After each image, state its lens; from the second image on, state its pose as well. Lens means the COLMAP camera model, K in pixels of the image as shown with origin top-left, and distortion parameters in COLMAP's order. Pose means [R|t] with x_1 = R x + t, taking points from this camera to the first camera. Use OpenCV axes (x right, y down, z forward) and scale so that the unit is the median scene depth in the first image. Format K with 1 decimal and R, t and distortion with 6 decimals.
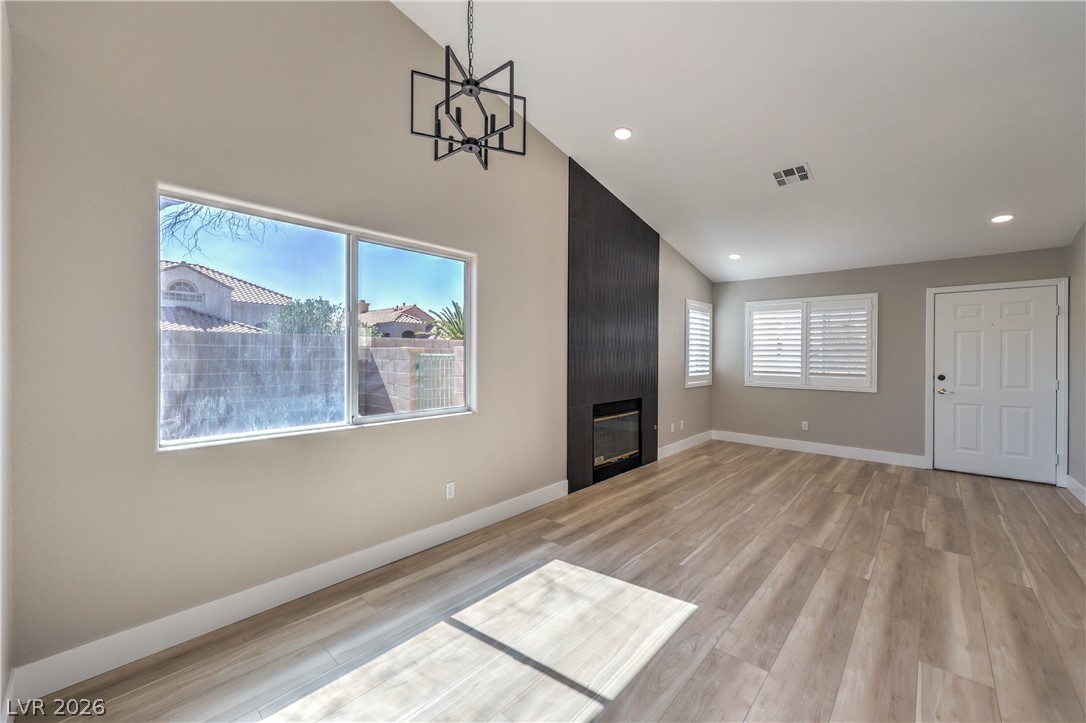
lens RADIAL K [[430.6, 0, 541.5], [0, 430.6, 359.7], [0, 0, 1]] dist [0.000757, 0.000142]
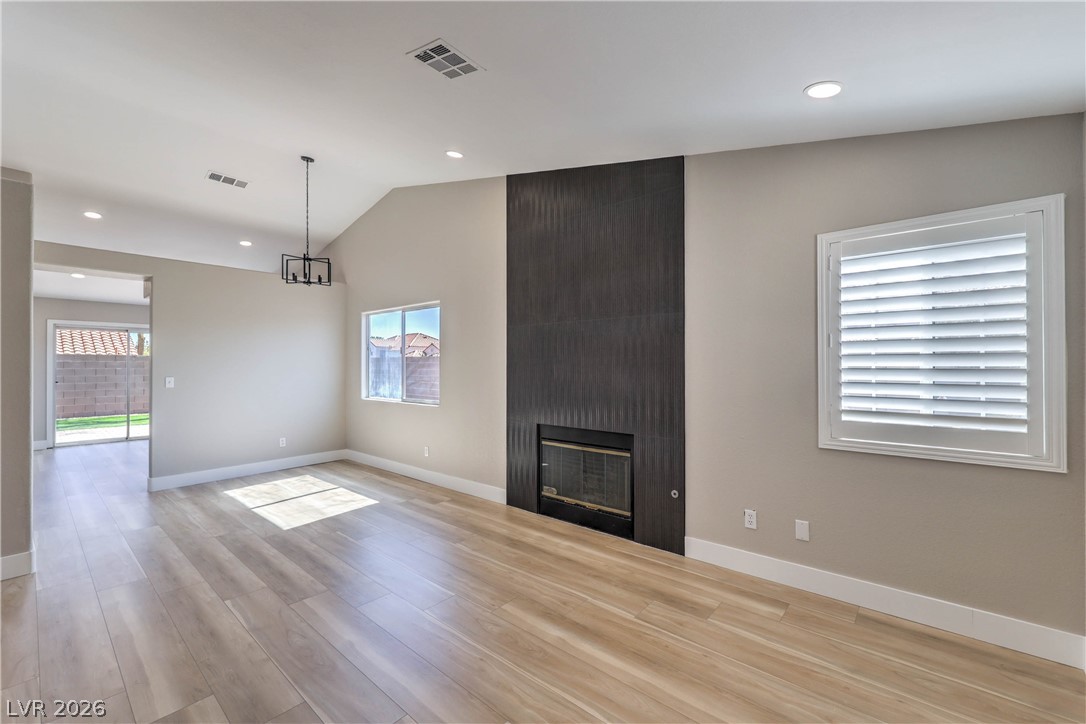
lens RADIAL K [[443.4, 0, 544.1], [0, 443.4, 363.3], [0, 0, 1]] dist [-0.000920, -0.000471]
pose [[0.030962, -0.009542, -0.999475, 1.492139], [-0.014368, 0.999847, -0.009991, -0.015870], [0.999417, 0.014669, 0.030820, 1.408678]]
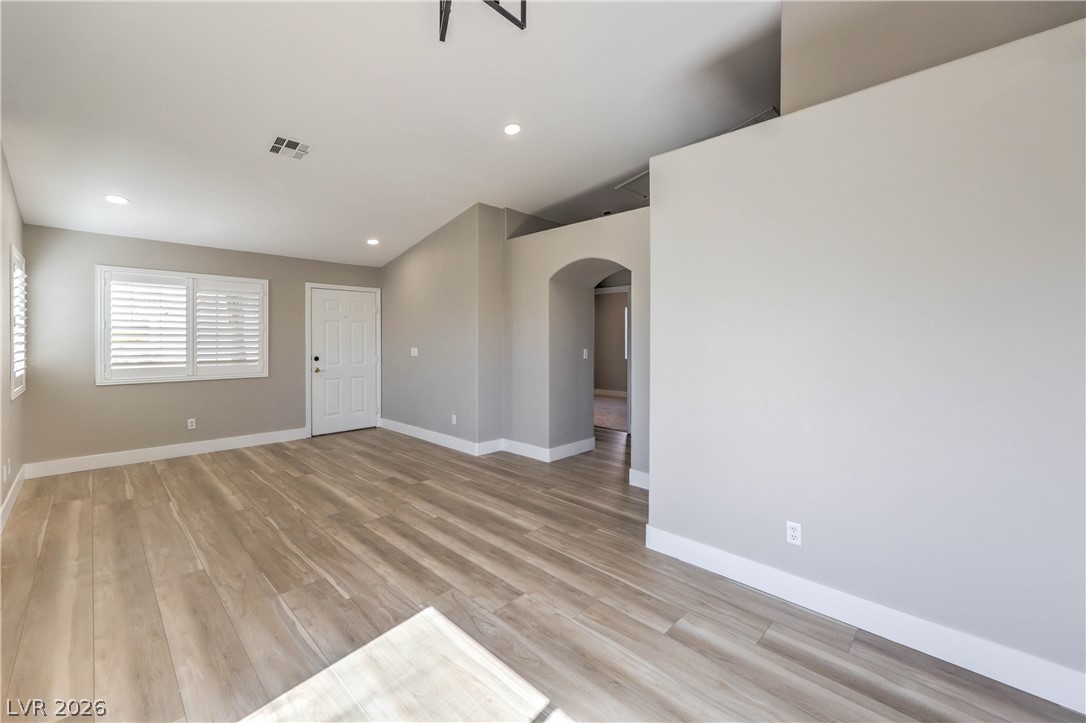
lens RADIAL K [[443.3, 0, 544.1], [0, 443.3, 342.6], [0, 0, 1]] dist [0.001688, 0.000207]
pose [[0.030705, -0.013147, 0.999442, -0.457240], [0.013112, 0.999833, 0.012749, -0.017051], [-0.999442, 0.012713, 0.030873, 0.535280]]
